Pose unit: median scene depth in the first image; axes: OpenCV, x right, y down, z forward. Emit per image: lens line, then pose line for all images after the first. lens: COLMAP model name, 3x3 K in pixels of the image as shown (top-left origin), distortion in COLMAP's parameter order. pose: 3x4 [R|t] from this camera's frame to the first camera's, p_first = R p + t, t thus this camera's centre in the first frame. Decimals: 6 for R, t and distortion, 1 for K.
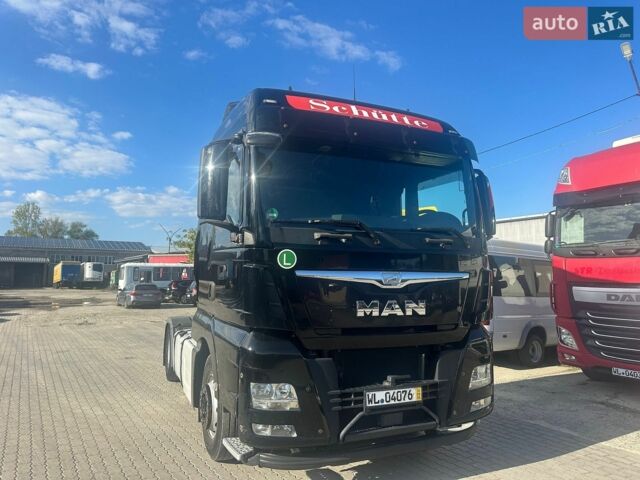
lens RADIAL K [[449.1, 0, 322.2], [0, 449.1, 256.8], [0, 0, 1]] dist [0.051669, -0.058663]
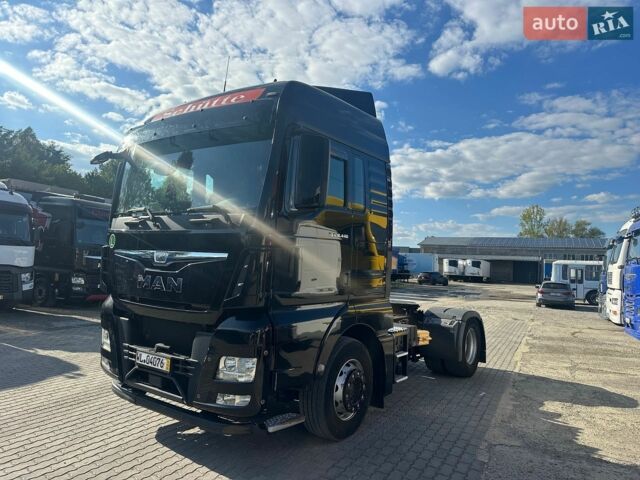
lens RADIAL K [[451.4, 0, 321.0], [0, 451.4, 268.7], [0, 0, 1]] dist [0.044264, -0.043183]
pose [[0.474262, 0.021349, -0.880125, 0.083548], [0.001453, 0.999686, 0.025032, 0.003241], [0.880383, -0.013150, 0.474082, 0.051725]]
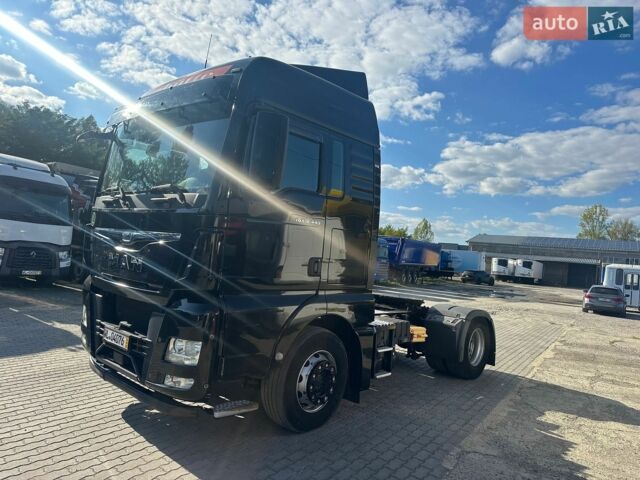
lens RADIAL K [[452.5, 0, 315.5], [0, 452.5, 270.0], [0, 0, 1]] dist [0.036322, -0.033163]
pose [[0.369236, 0.058490, -0.927493, 0.086530], [-0.041353, 0.998063, 0.046478, 0.003999], [0.928415, 0.021193, 0.370939, 0.064216]]
